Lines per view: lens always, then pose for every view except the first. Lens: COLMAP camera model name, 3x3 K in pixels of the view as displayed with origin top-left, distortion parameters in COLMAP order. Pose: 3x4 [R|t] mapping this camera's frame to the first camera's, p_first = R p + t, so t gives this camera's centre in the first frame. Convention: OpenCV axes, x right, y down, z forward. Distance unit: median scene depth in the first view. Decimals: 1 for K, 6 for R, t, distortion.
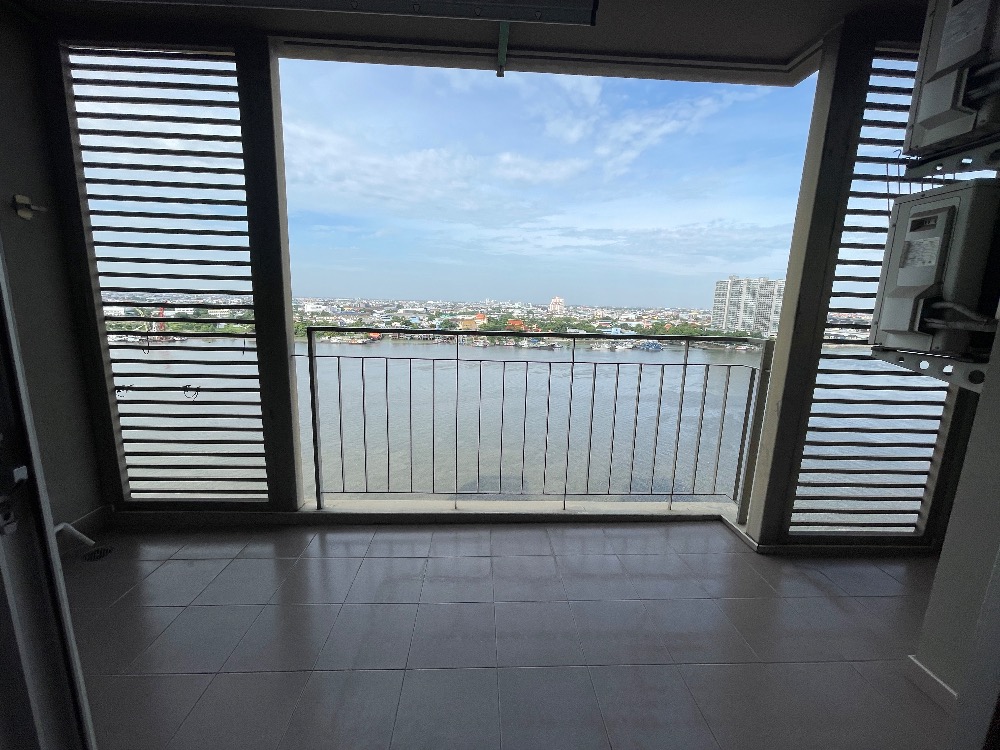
lens RADIAL K [[403.7, 0, 497.9], [0, 403.7, 371.1], [0, 0, 1]] dist [-0.003769, -0.000338]
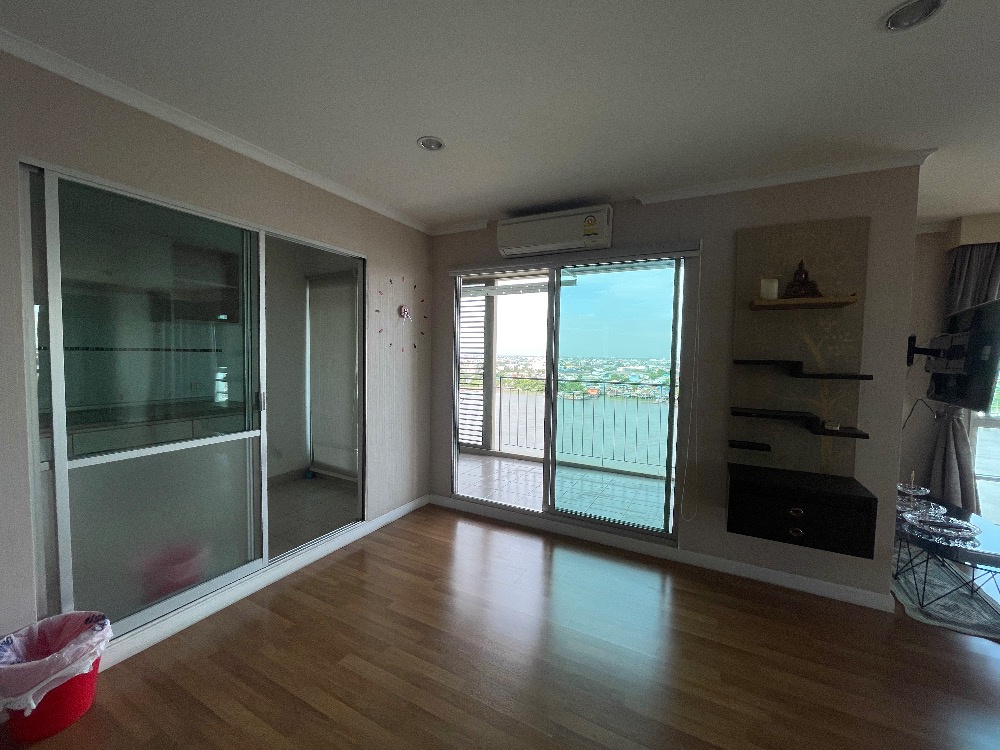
lens RADIAL K [[406.1, 0, 491.4], [0, 406.1, 372.1], [0, 0, 1]] dist [-0.005790, -0.000433]
pose [[0.856452, 0.009187, -0.516145, 0.814450], [-0.081420, 0.989731, -0.117485, 0.168642], [0.509765, 0.142645, 0.848405, -1.231116]]
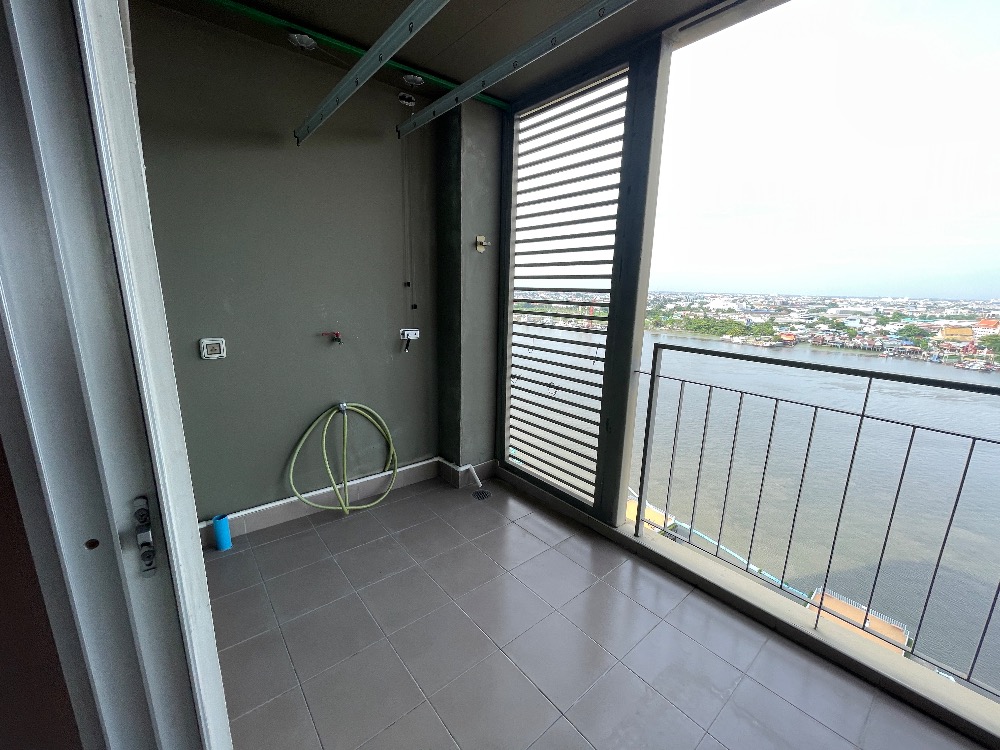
lens RADIAL K [[406.1, 0, 496.0], [0, 406.1, 373.7], [0, 0, 1]] dist [0.000344, 0.000122]
pose [[0.605365, 0.151445, -0.781407, 0.047050], [-0.140782, 0.986626, 0.082152, -0.063060], [0.783399, 0.060276, 0.618590, 0.137742]]
